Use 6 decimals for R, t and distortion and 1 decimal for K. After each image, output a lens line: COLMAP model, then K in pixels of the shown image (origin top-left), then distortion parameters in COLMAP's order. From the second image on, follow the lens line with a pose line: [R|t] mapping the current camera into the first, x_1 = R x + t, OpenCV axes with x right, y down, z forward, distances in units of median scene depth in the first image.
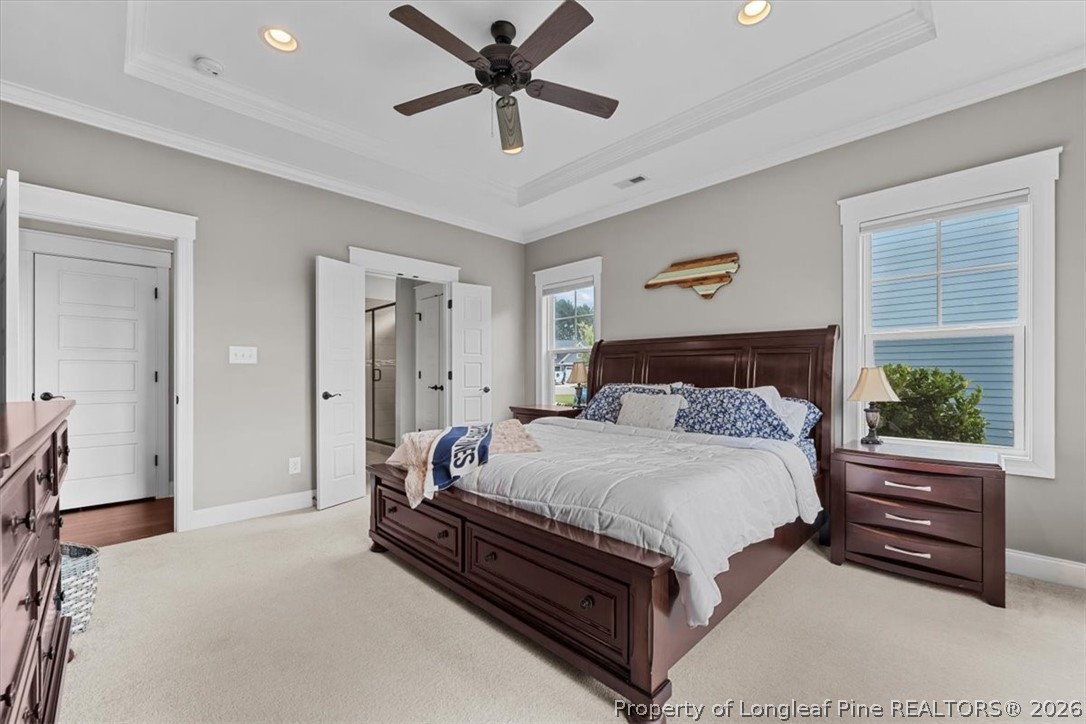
lens RADIAL K [[426.6, 0, 542.3], [0, 426.6, 357.7], [0, 0, 1]] dist [-0.001759, 0.000057]
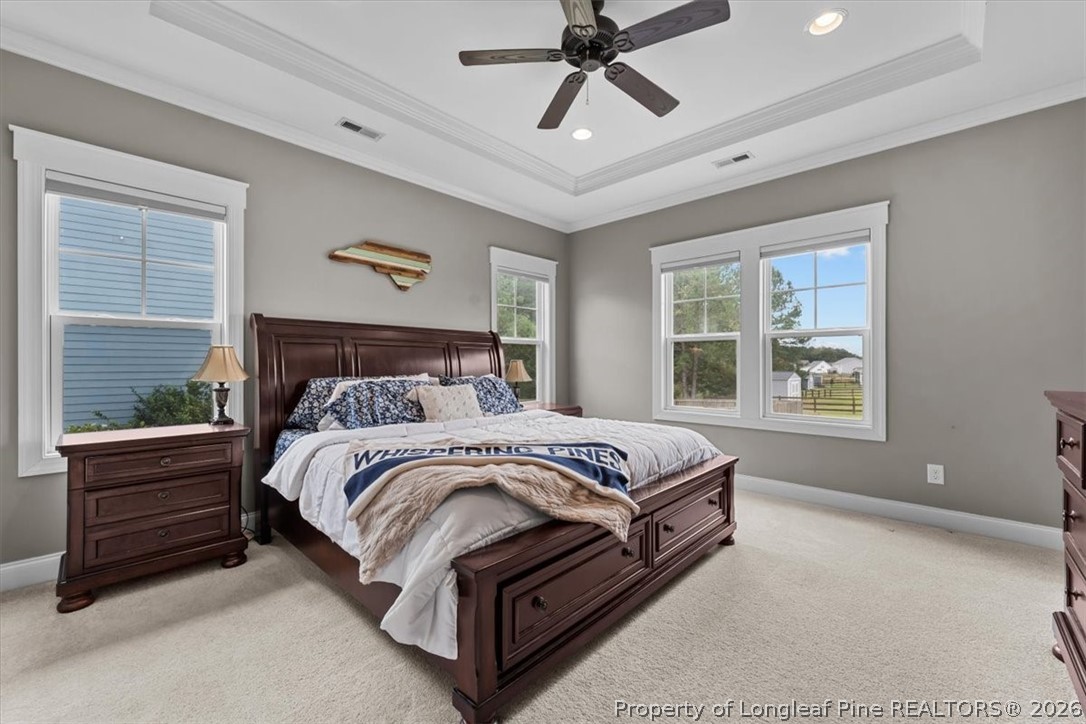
lens RADIAL K [[426.6, 0, 542.3], [0, 426.6, 357.7], [0, 0, 1]] dist [-0.001759, 0.000057]
pose [[-0.016394, 0.009534, 0.999820, -0.616927], [-0.034194, 0.999364, -0.010090, 0.019159], [-0.999281, -0.034353, -0.016058, 0.673134]]
